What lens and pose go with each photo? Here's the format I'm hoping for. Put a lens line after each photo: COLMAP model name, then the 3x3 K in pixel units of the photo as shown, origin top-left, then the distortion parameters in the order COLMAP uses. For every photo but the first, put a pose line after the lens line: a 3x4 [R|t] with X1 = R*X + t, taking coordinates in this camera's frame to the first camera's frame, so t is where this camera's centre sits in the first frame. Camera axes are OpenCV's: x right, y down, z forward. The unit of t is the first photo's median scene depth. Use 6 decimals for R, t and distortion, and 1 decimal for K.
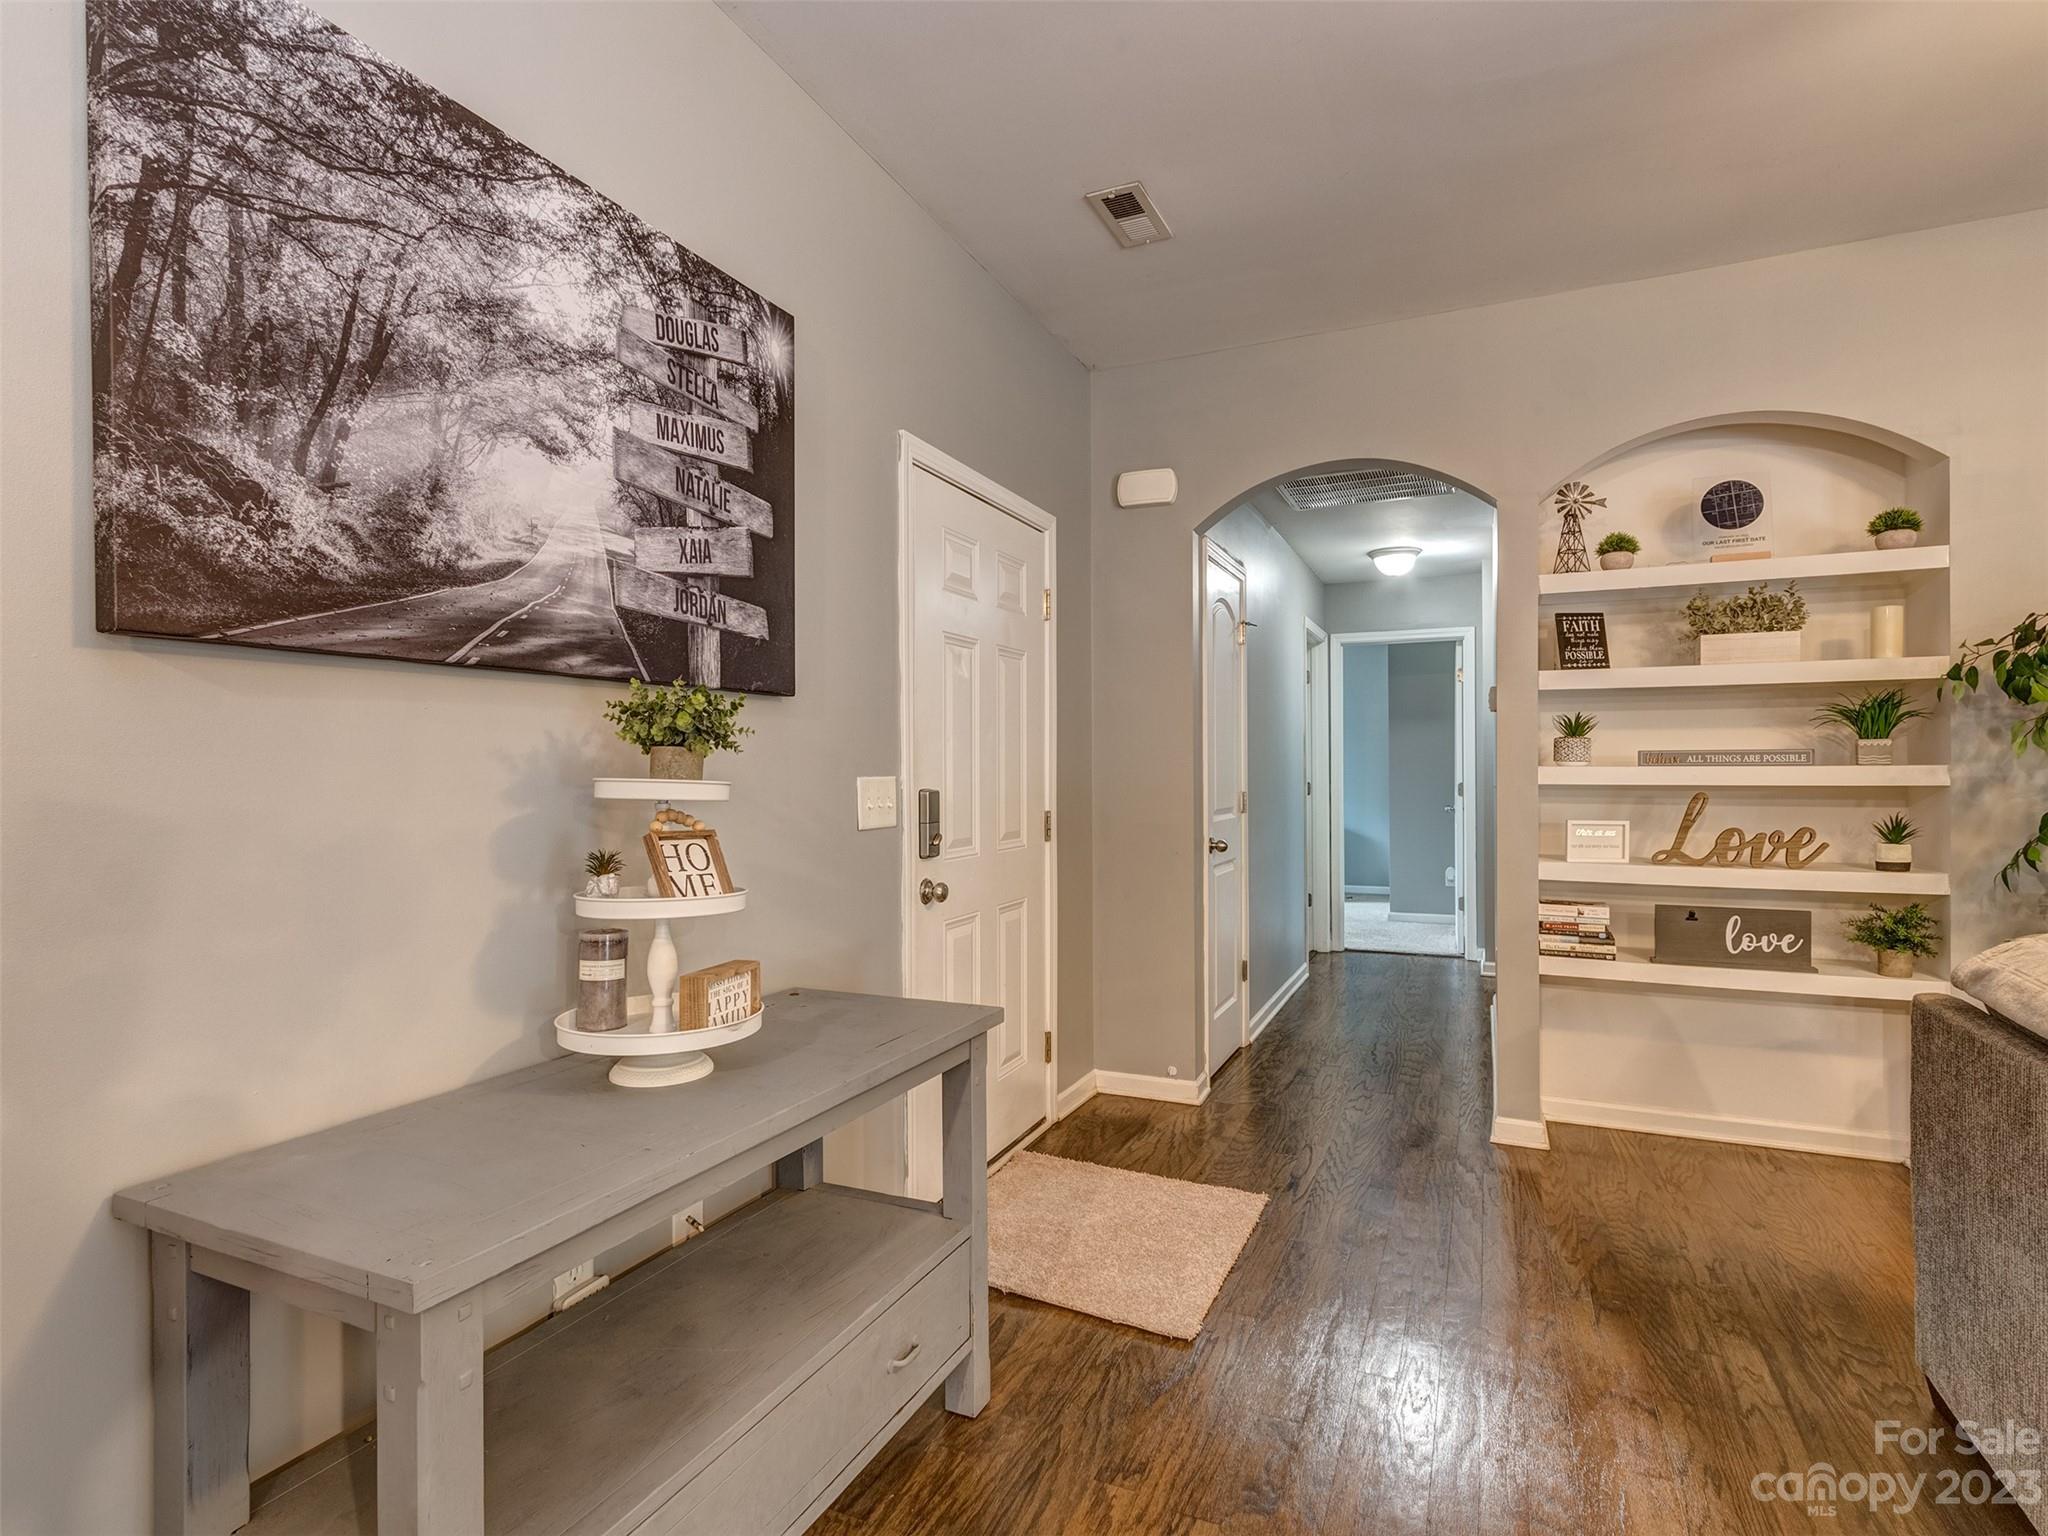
lens RADIAL K [[1046.3, 0, 1026.9], [0, 1046.3, 765.5], [0, 0, 1]] dist [0.006750, -0.003271]
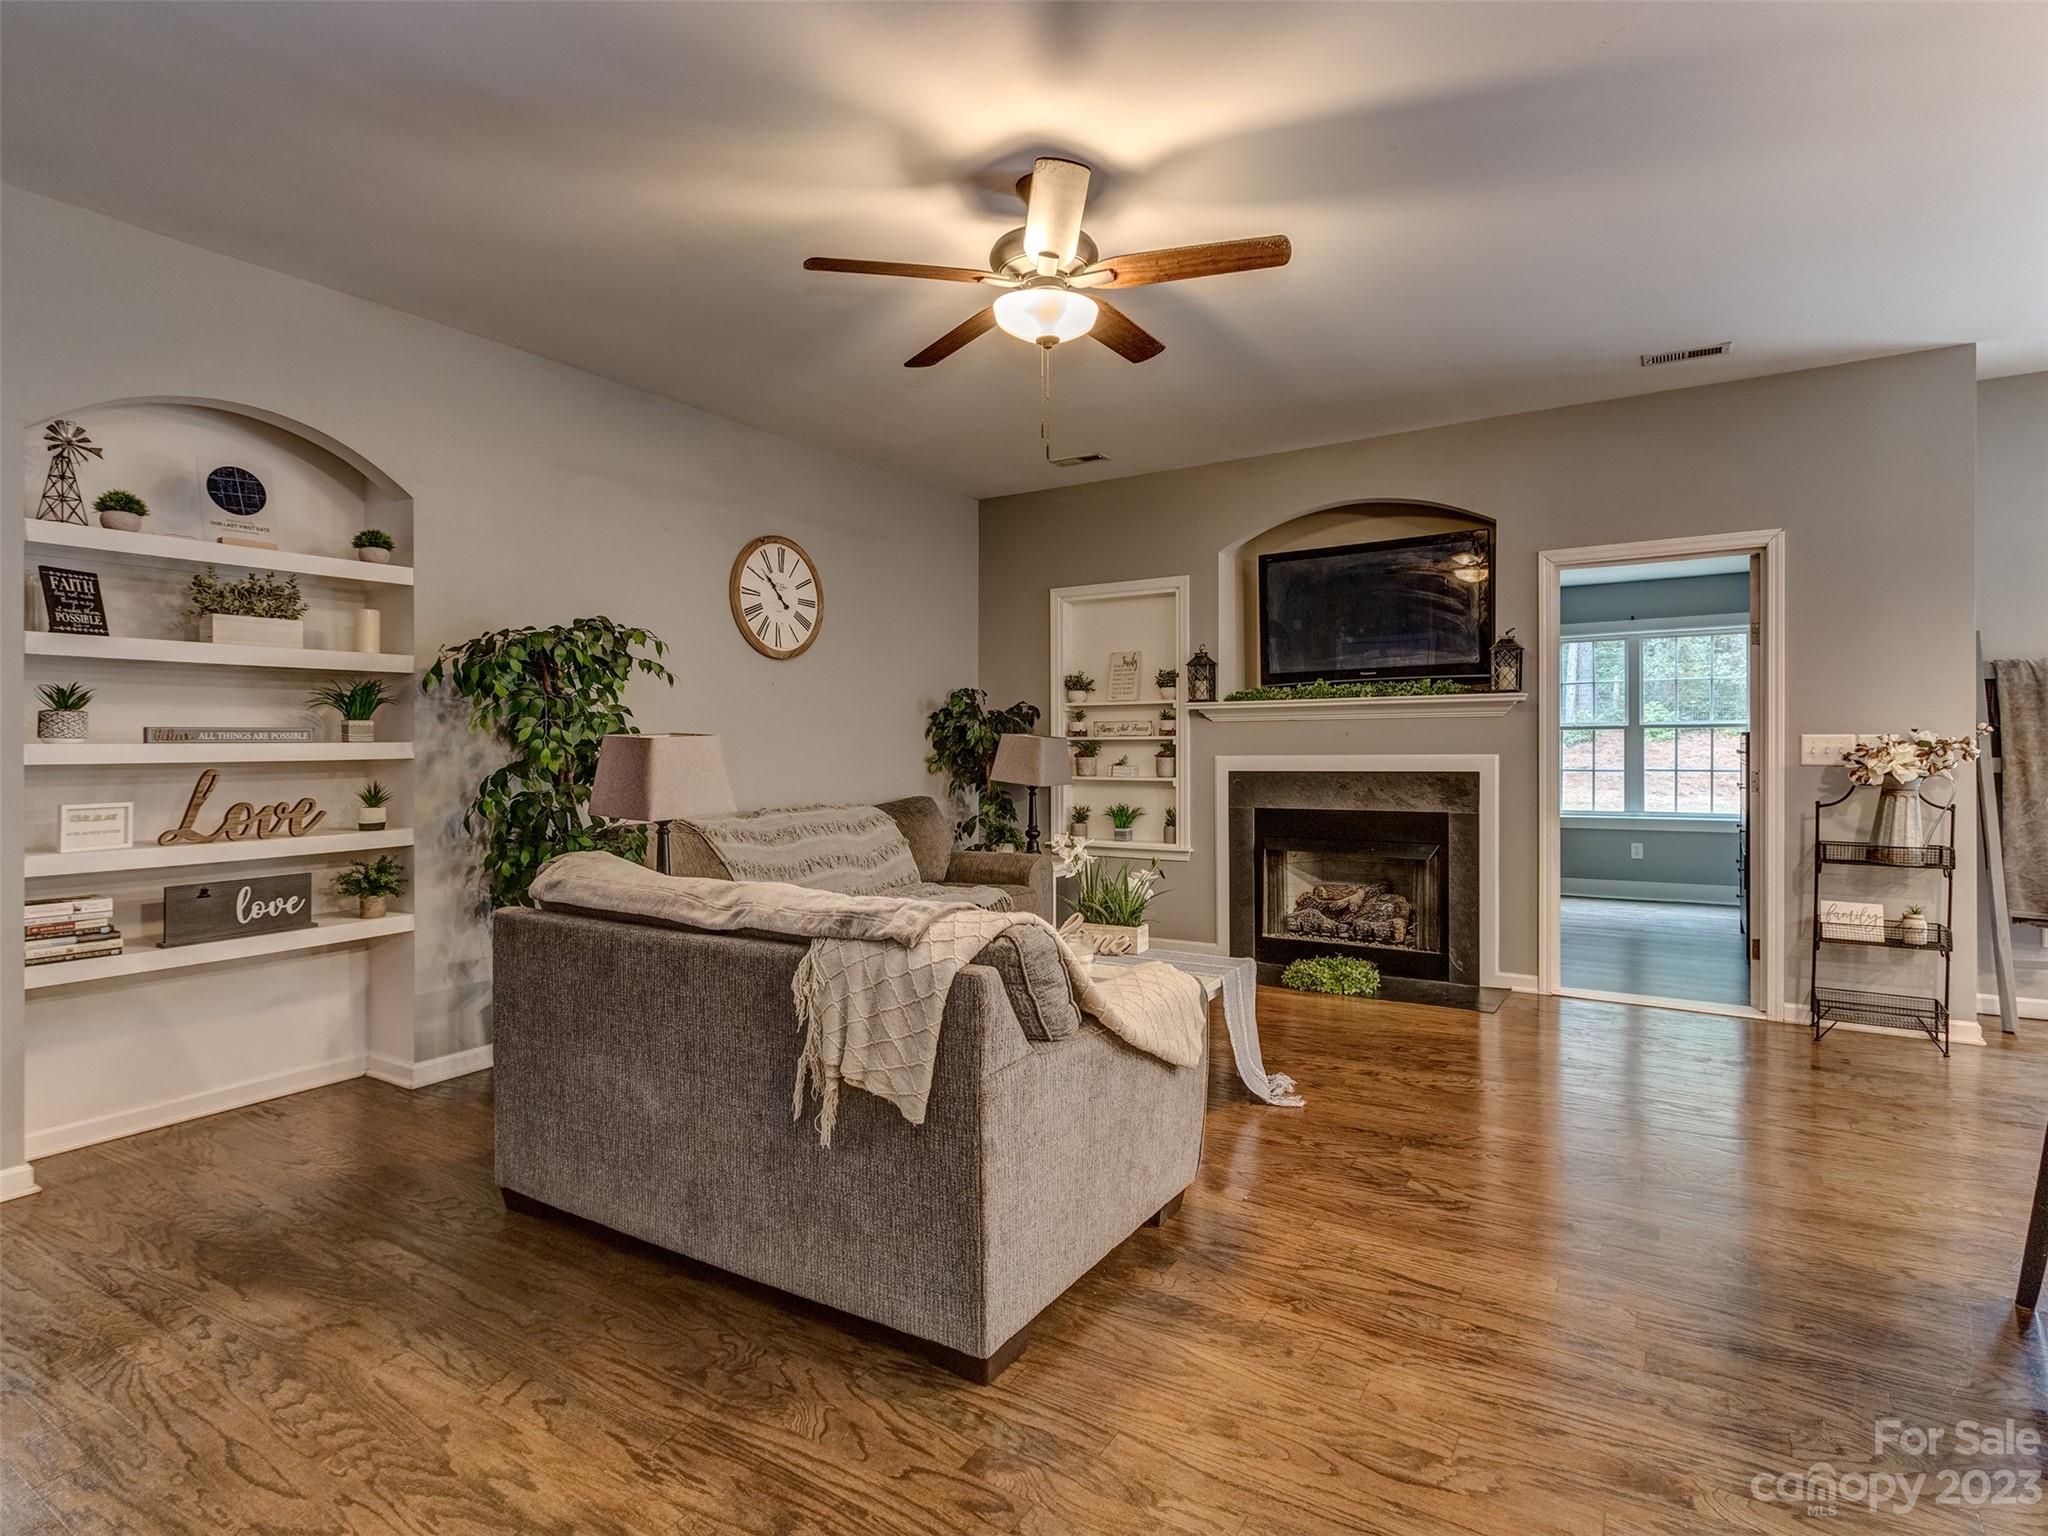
lens RADIAL K [[1046.3, 0, 1014.4], [0, 1046.3, 748.7], [0, 0, 1]] dist [0.006750, -0.003271]
pose [[0.157951, -0.004428, 0.987437, -0.241228], [0.004731, 0.999982, 0.003727, 0.005948], [-0.987436, 0.004083, 0.157969, 0.083397]]
